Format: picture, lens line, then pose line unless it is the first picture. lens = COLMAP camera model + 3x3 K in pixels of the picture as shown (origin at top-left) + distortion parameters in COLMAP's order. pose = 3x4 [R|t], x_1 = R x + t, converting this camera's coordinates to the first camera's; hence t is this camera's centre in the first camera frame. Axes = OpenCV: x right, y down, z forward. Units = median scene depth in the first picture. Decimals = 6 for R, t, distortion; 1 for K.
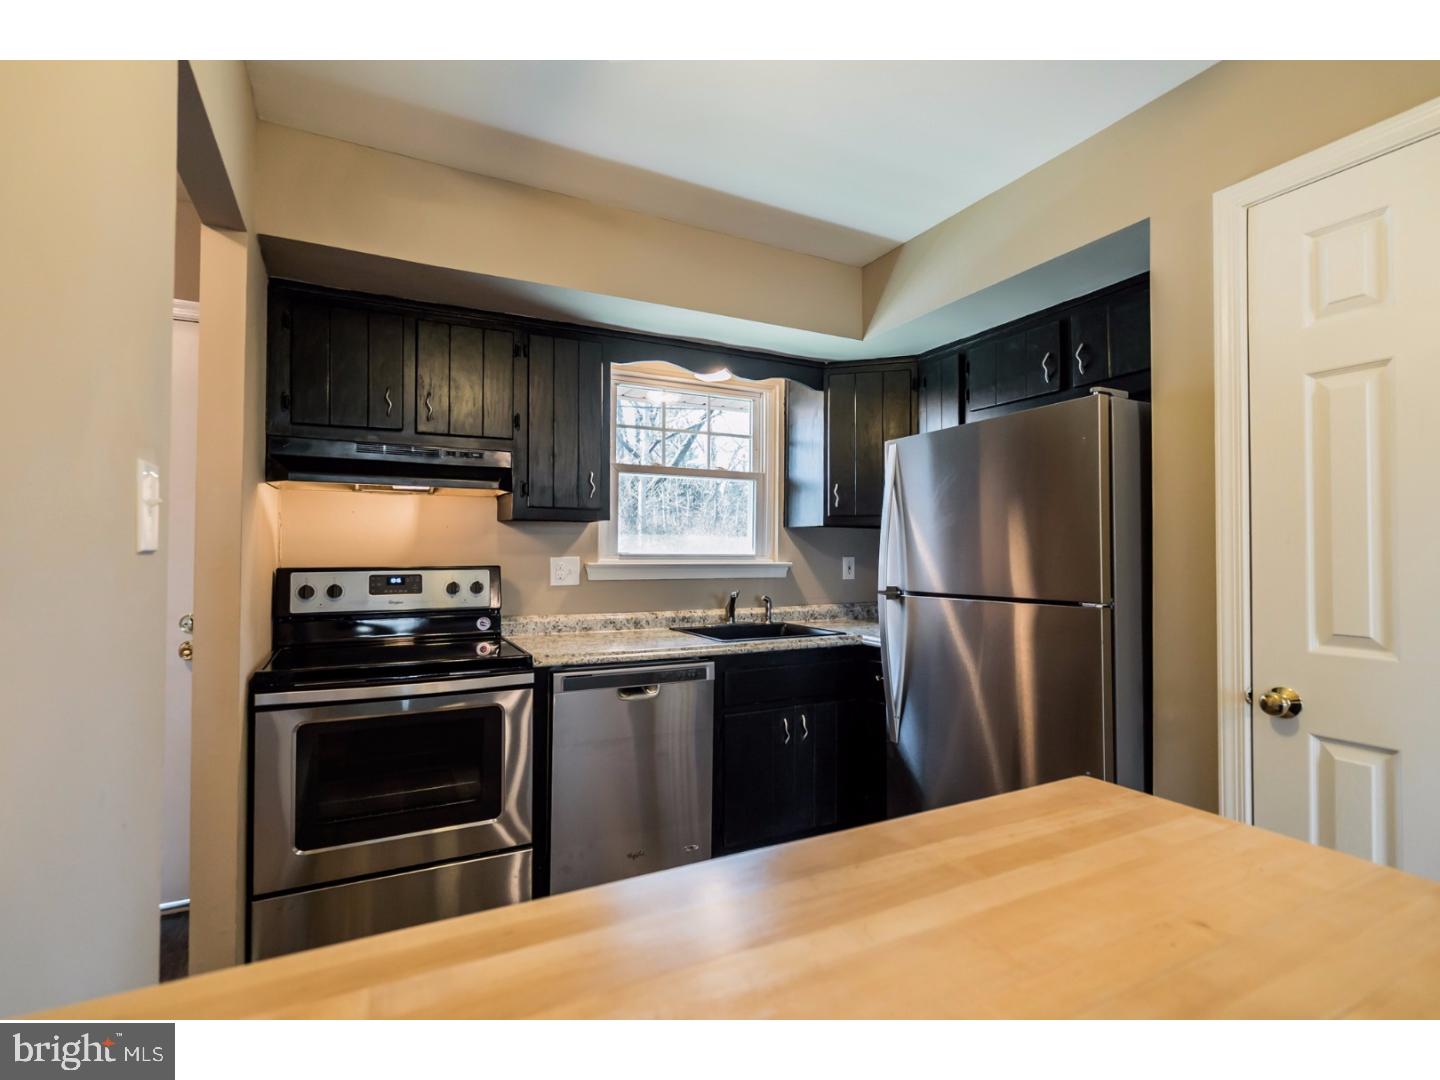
lens RADIAL K [[671.6, 0, 723.9], [0, 671.6, 546.0], [0, 0, 1]] dist [-0.000515, -0.000010]
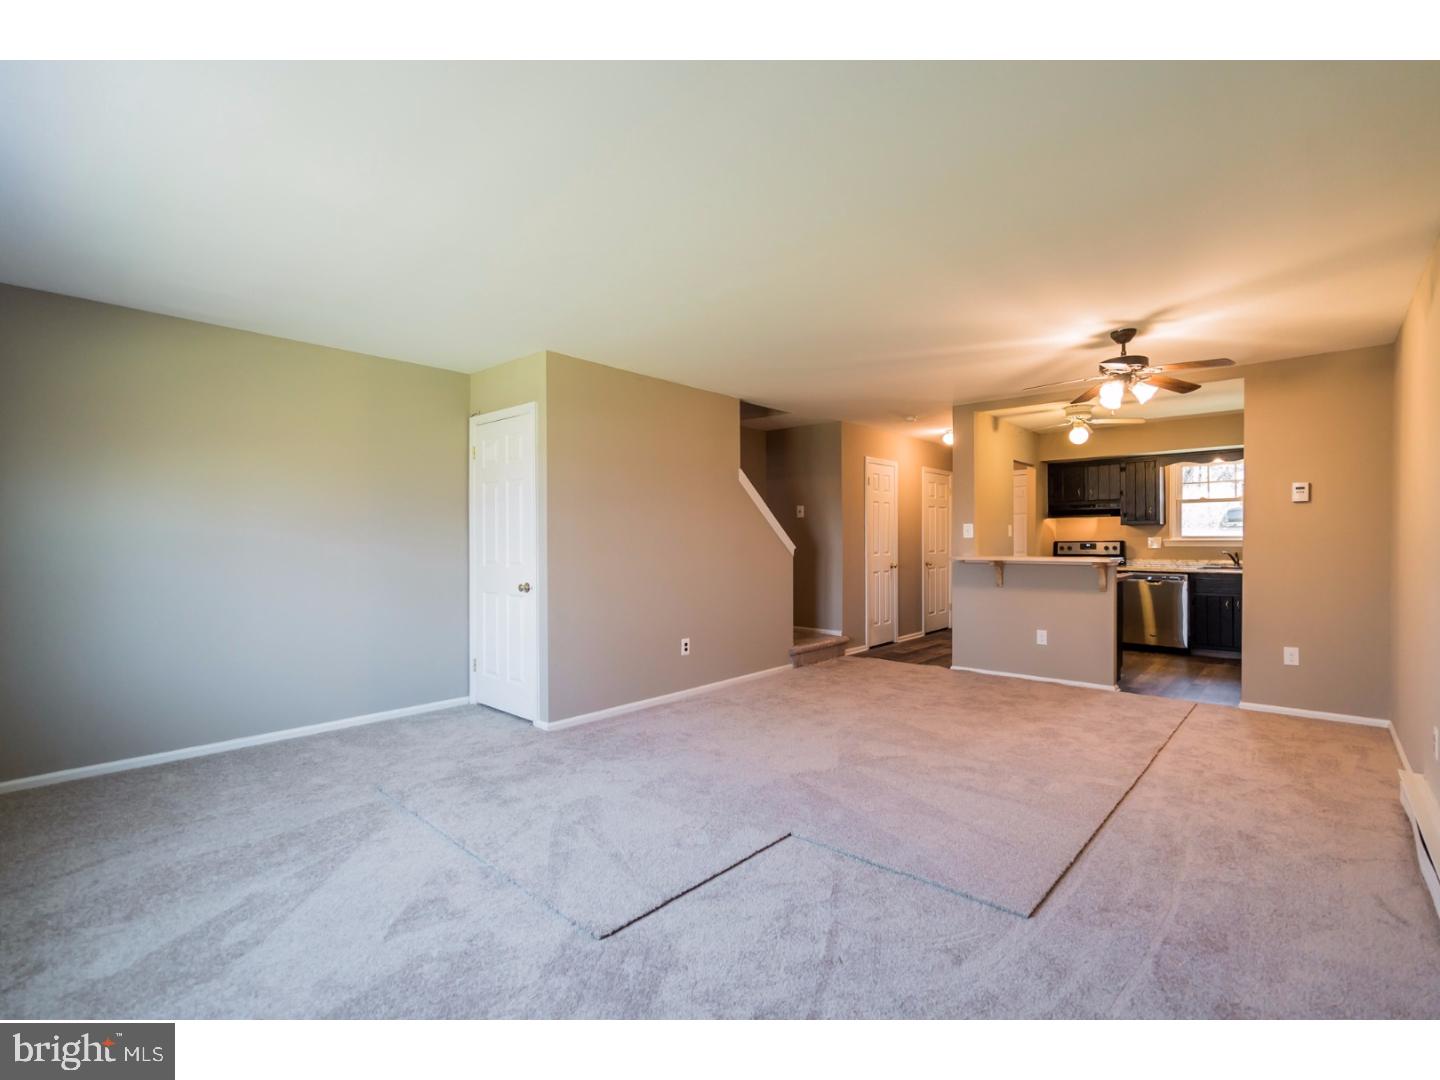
lens RADIAL K [[671.6, 0, 723.9], [0, 671.6, 546.0], [0, 0, 1]] dist [-0.000515, -0.000010]
pose [[0.344047, 0.006732, -0.938928, 1.650035], [0.020189, 0.999690, 0.014565, -0.023099], [0.938735, -0.023967, 0.343804, -1.484644]]
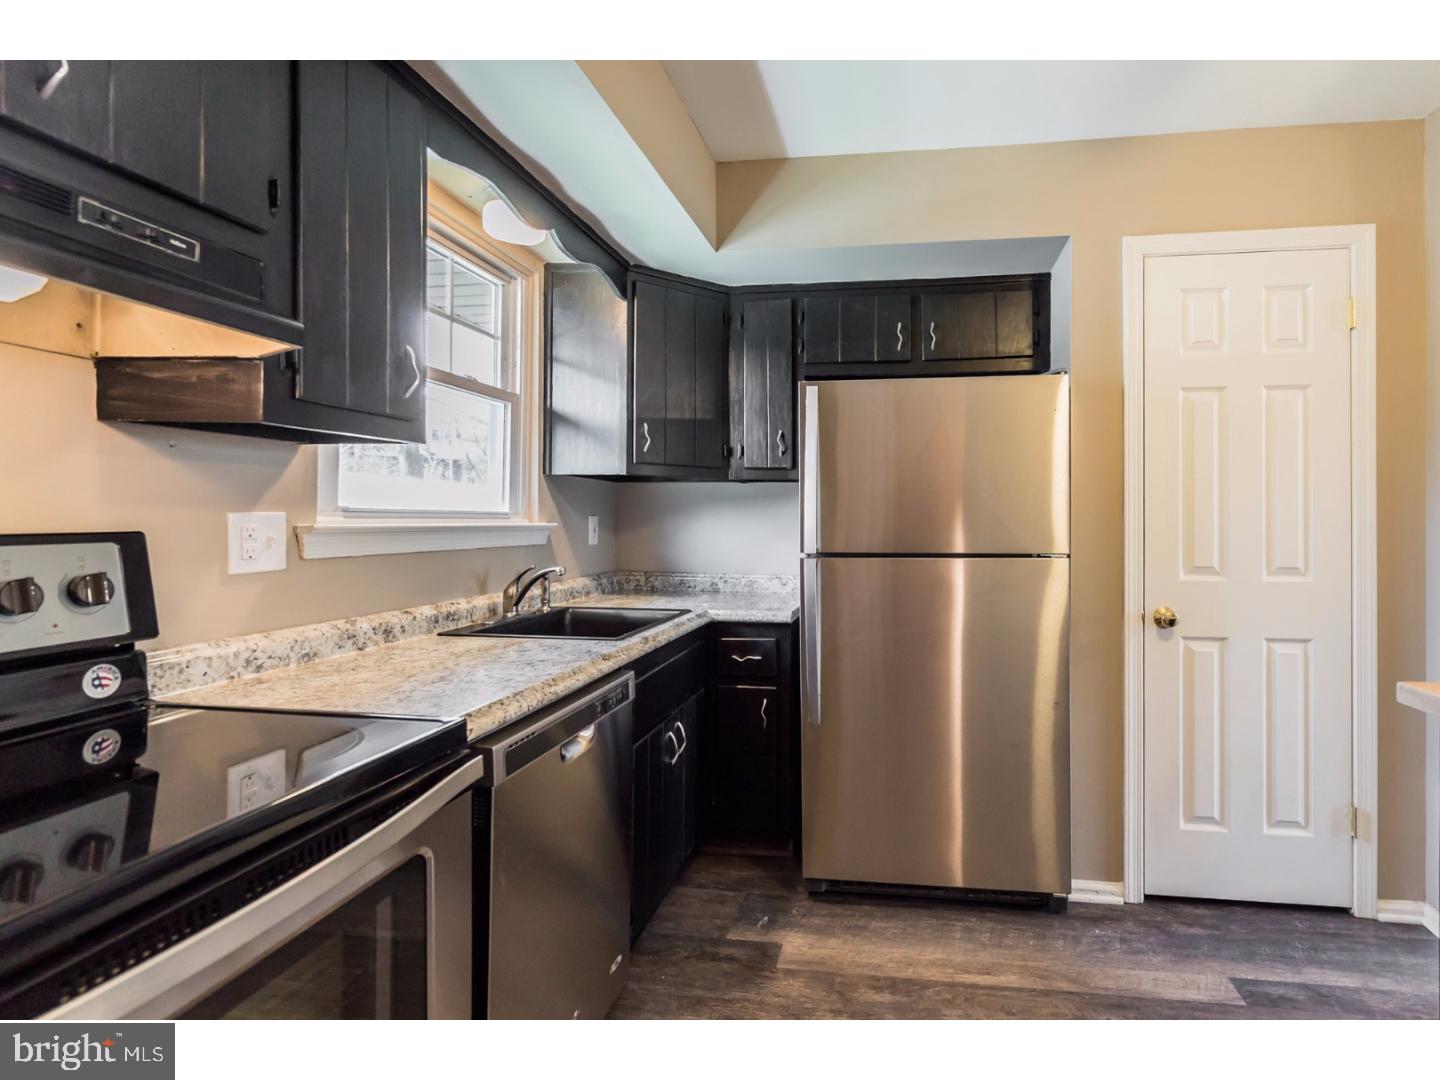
lens RADIAL K [[691.5, 0, 820.4], [0, 691.5, 522.9], [0, 0, 1]] dist [0.001151, 0.000089]
pose [[0.579514, -0.003738, 0.814954, -0.404433], [-0.013032, 0.999819, 0.013853, 0.011976], [-0.814858, -0.018648, 0.579360, 0.392000]]
